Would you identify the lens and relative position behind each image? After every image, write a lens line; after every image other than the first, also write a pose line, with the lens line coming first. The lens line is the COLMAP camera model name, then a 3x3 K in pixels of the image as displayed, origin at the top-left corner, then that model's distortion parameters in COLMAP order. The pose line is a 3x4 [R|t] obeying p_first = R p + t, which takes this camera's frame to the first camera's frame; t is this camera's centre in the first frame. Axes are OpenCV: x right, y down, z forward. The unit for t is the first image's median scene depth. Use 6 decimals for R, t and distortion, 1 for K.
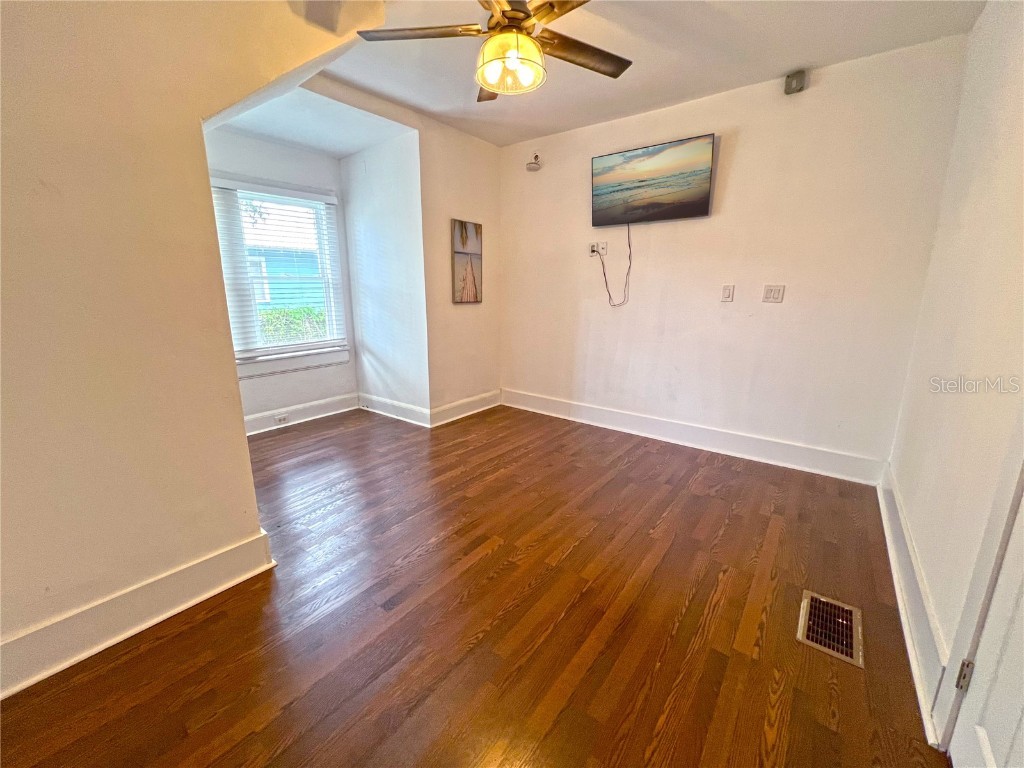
lens RADIAL K [[412.2, 0, 509.9], [0, 412.2, 384.8], [0, 0, 1]] dist [-0.007401, 0.000942]
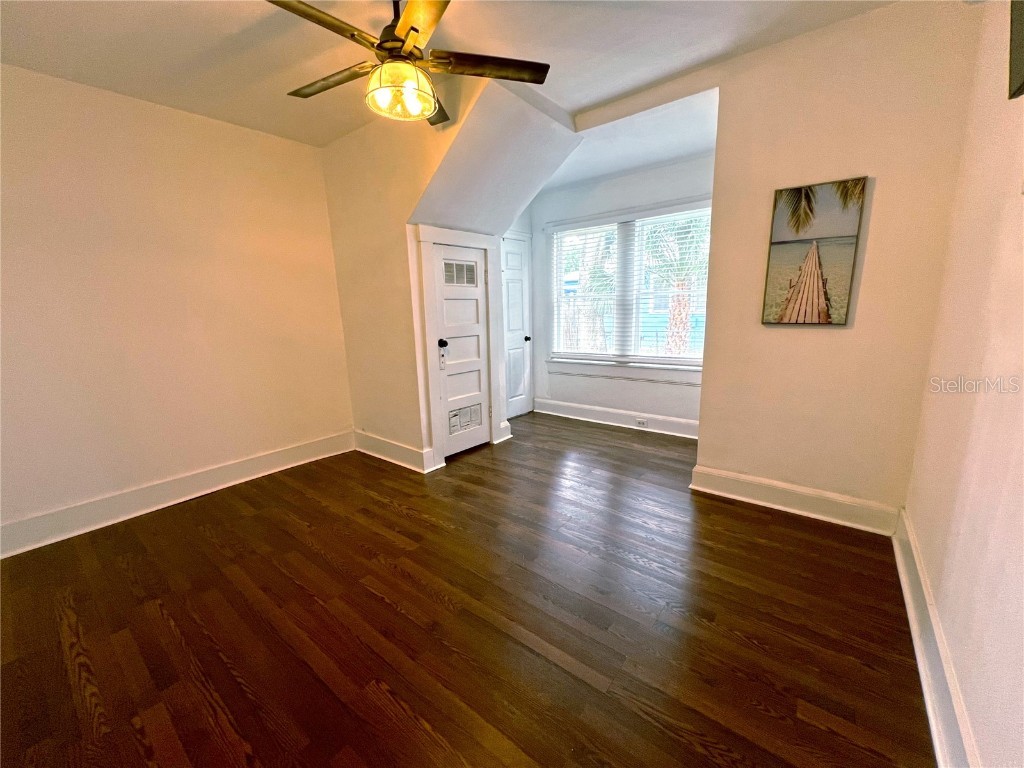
lens RADIAL K [[412.2, 0, 509.6], [0, 412.2, 381.9], [0, 0, 1]] dist [-0.007401, 0.000942]
pose [[-0.013465, 0.181215, -0.983351, 0.516569], [-0.201696, 0.962733, 0.180177, -0.150396], [0.979356, 0.200764, 0.023587, 0.631212]]
